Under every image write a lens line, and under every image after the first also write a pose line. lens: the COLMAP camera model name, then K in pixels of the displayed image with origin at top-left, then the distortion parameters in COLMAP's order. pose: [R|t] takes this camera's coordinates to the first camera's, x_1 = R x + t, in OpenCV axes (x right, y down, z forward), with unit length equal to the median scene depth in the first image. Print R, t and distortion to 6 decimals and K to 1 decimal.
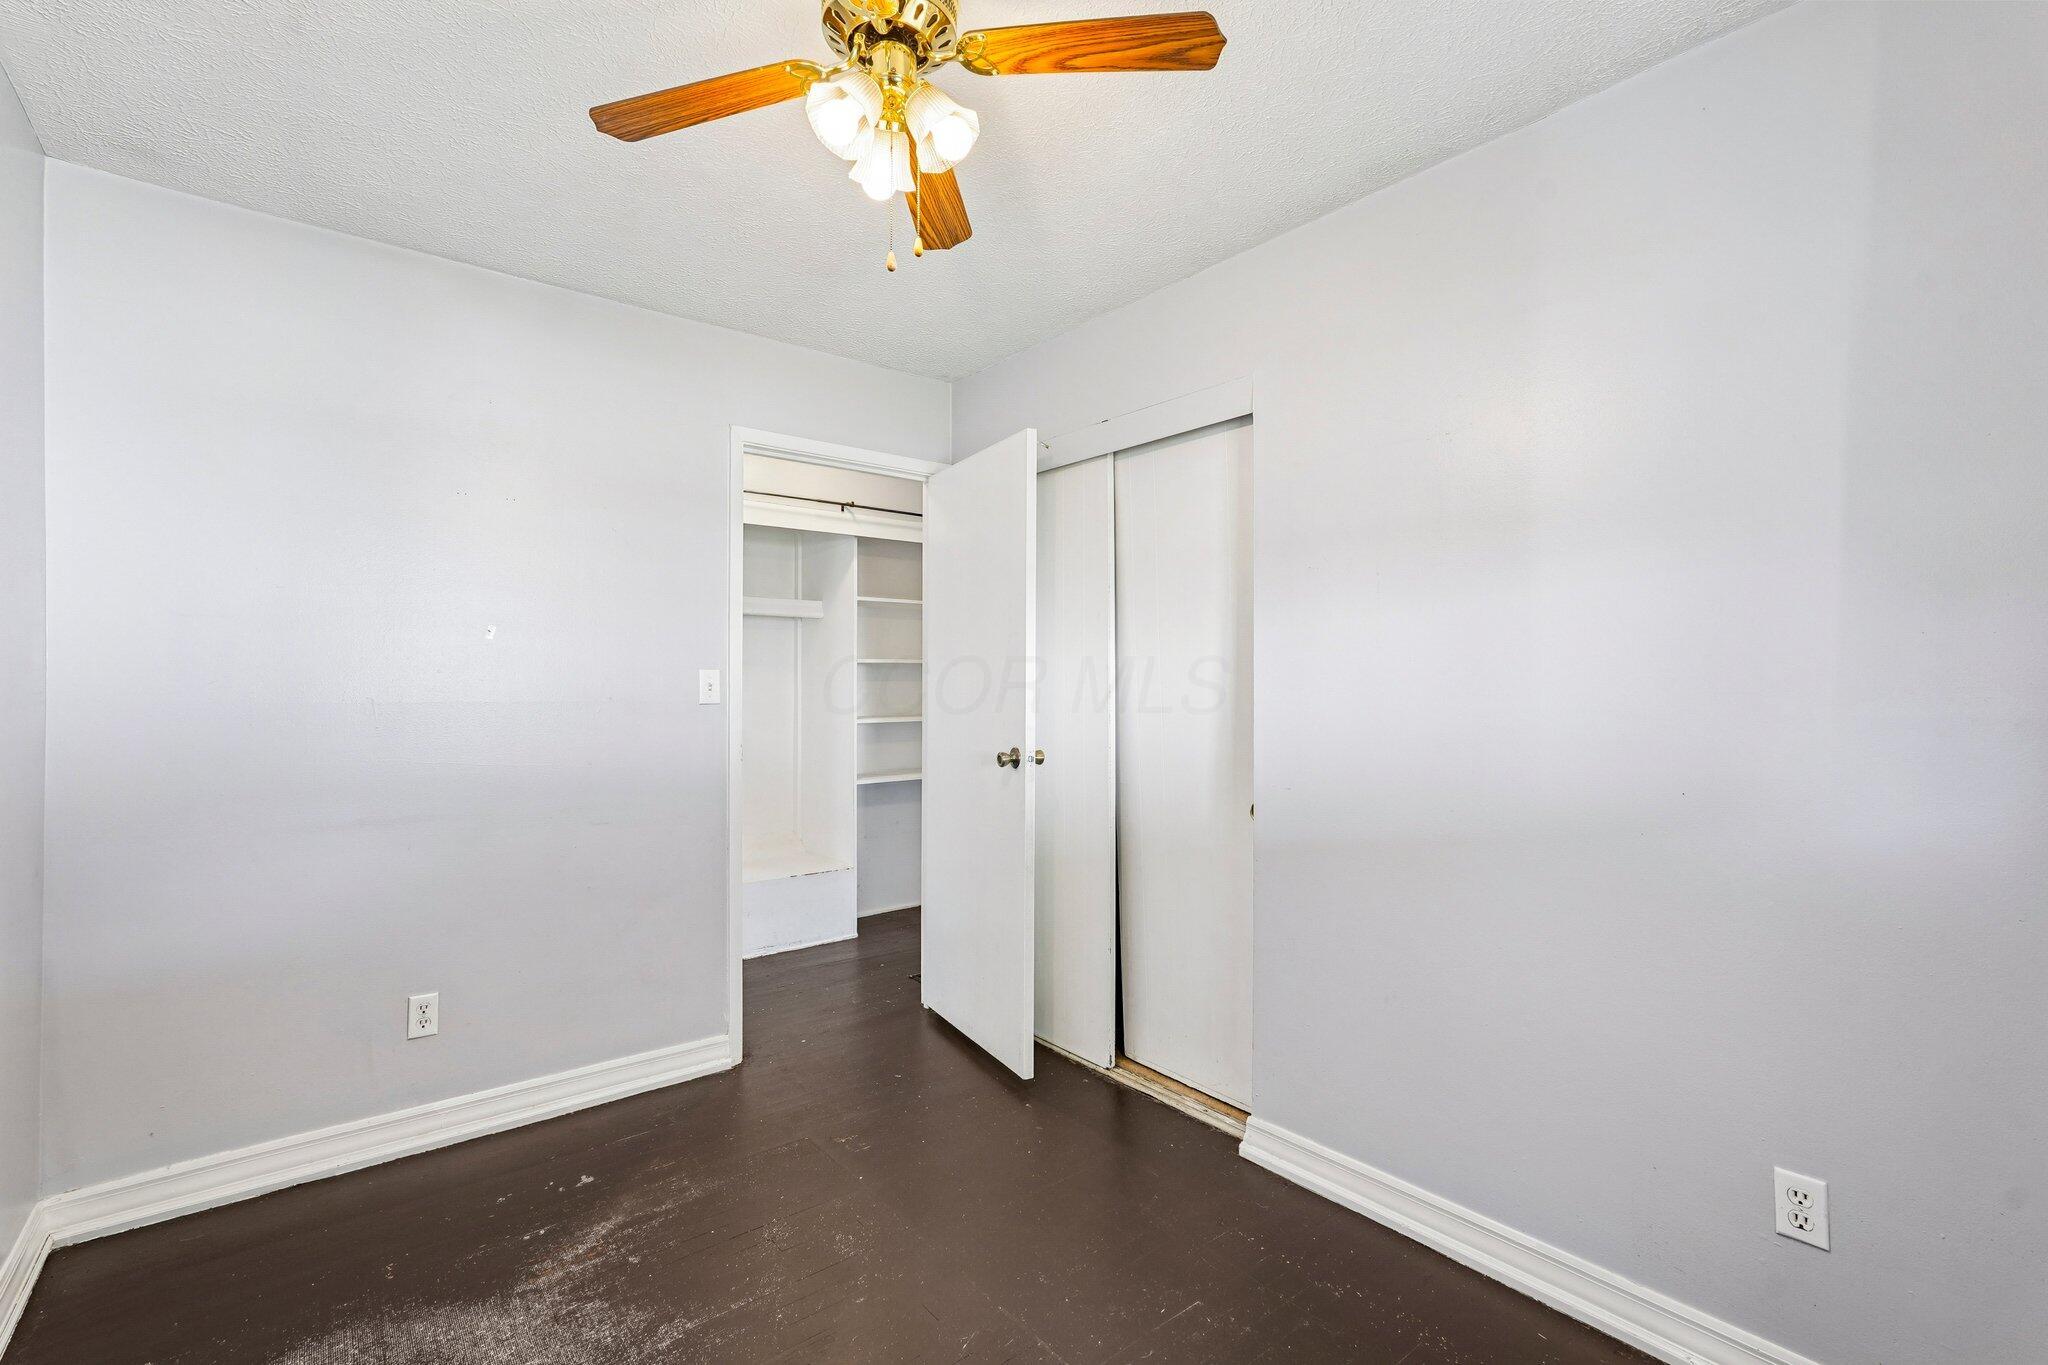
lens RADIAL K [[911.6, 0, 1026.5], [0, 911.6, 678.2], [0, 0, 1]] dist [0.004182, 0.000560]
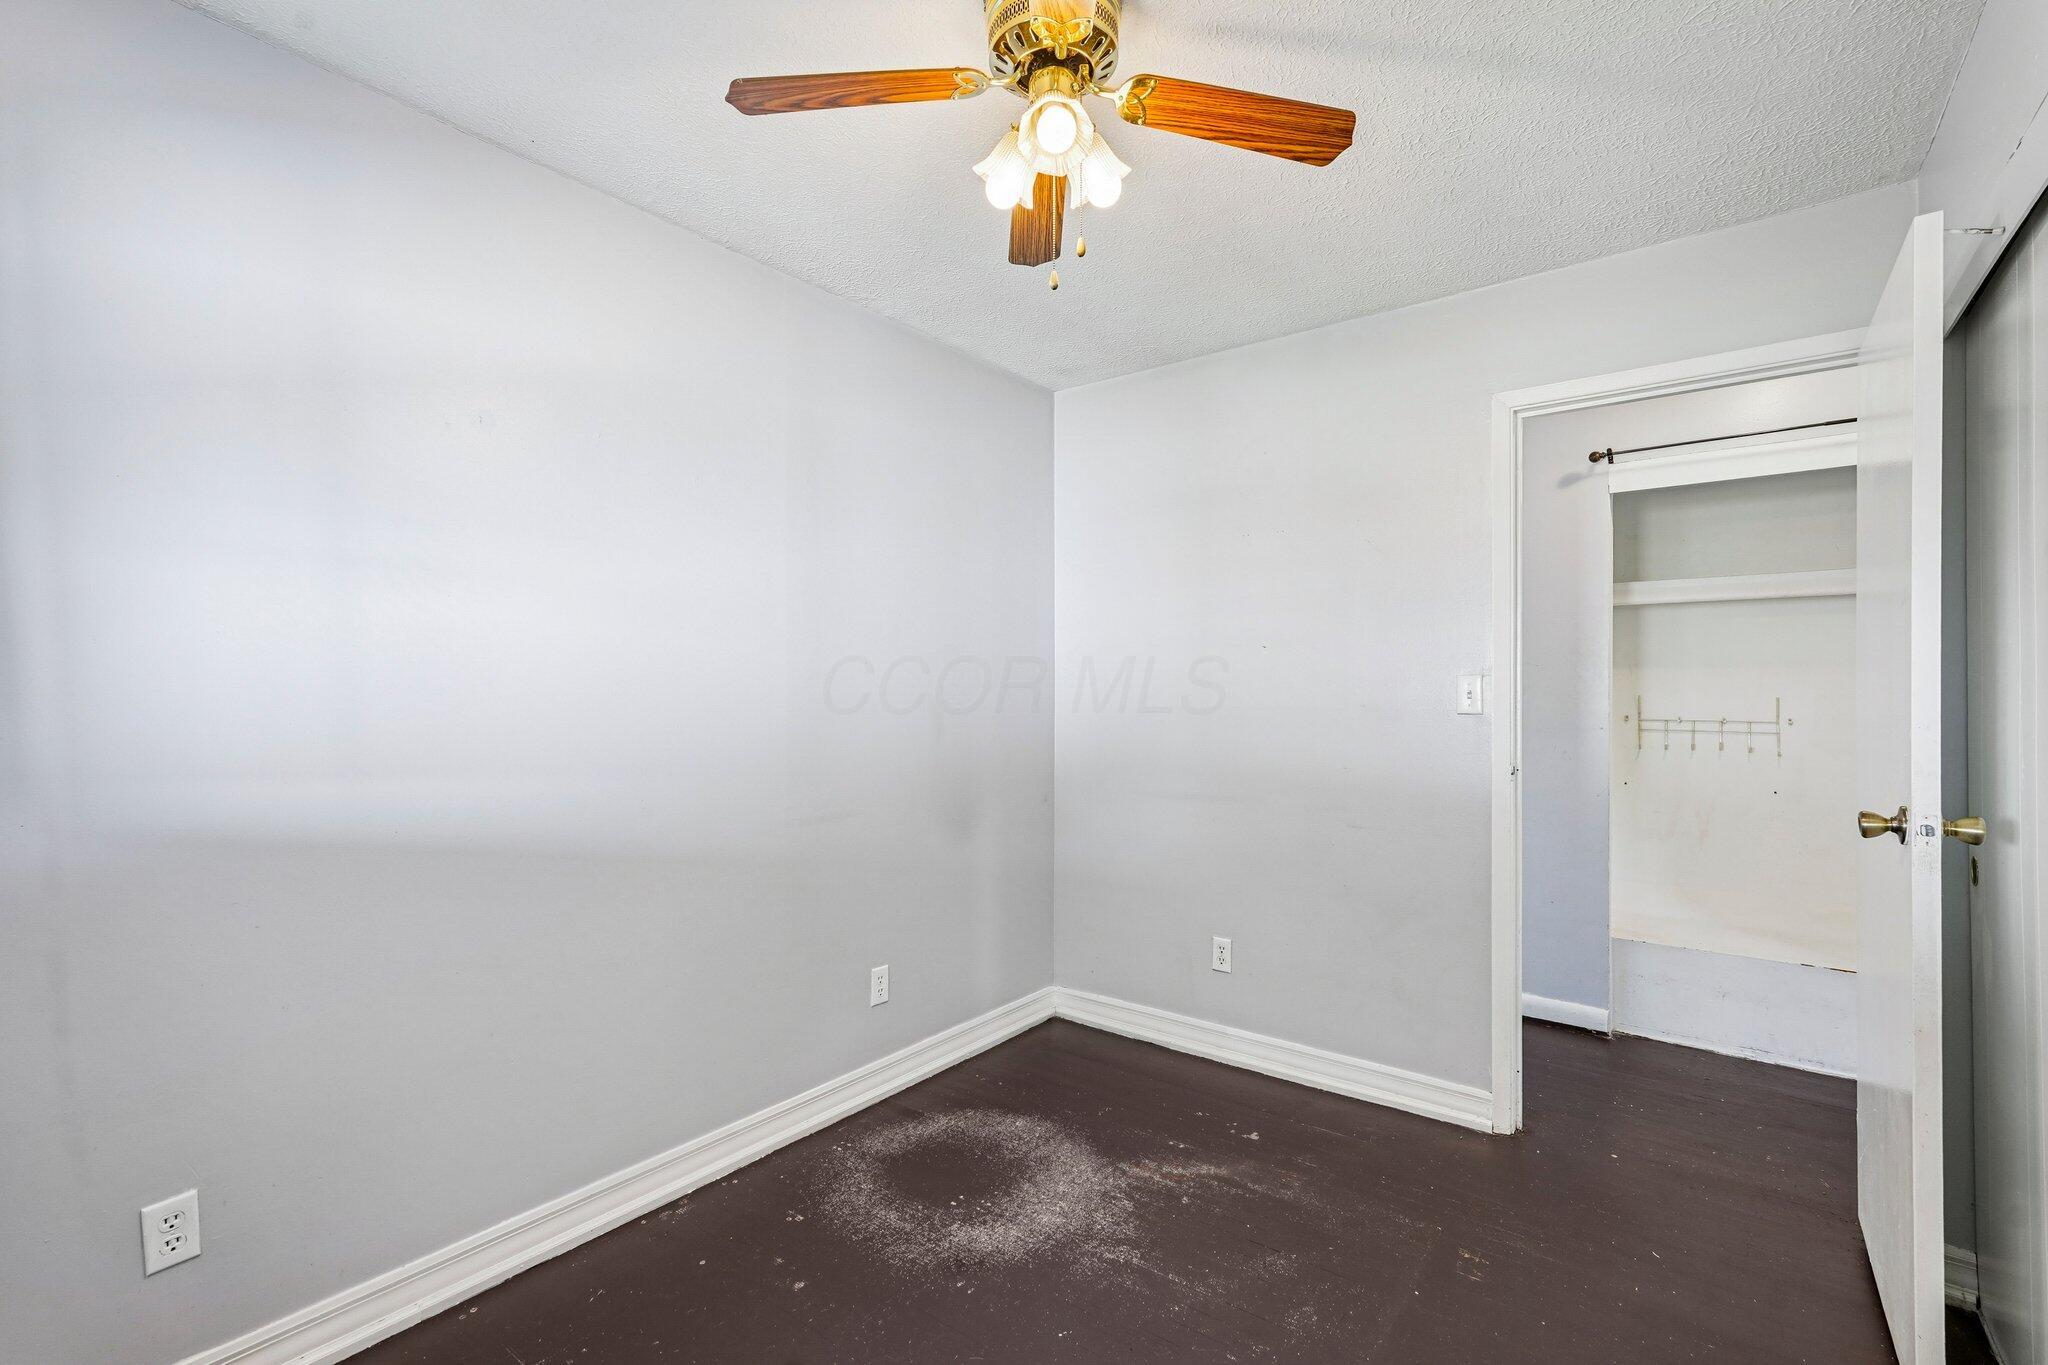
lens RADIAL K [[911.6, 0, 1024.3], [0, 911.6, 689.7], [0, 0, 1]] dist [0.004182, 0.000560]
pose [[0.240722, -0.003806, -0.970587, 0.566789], [0.007533, 0.999970, -0.002052, 0.002924], [0.970565, -0.006817, 0.240743, 0.487564]]
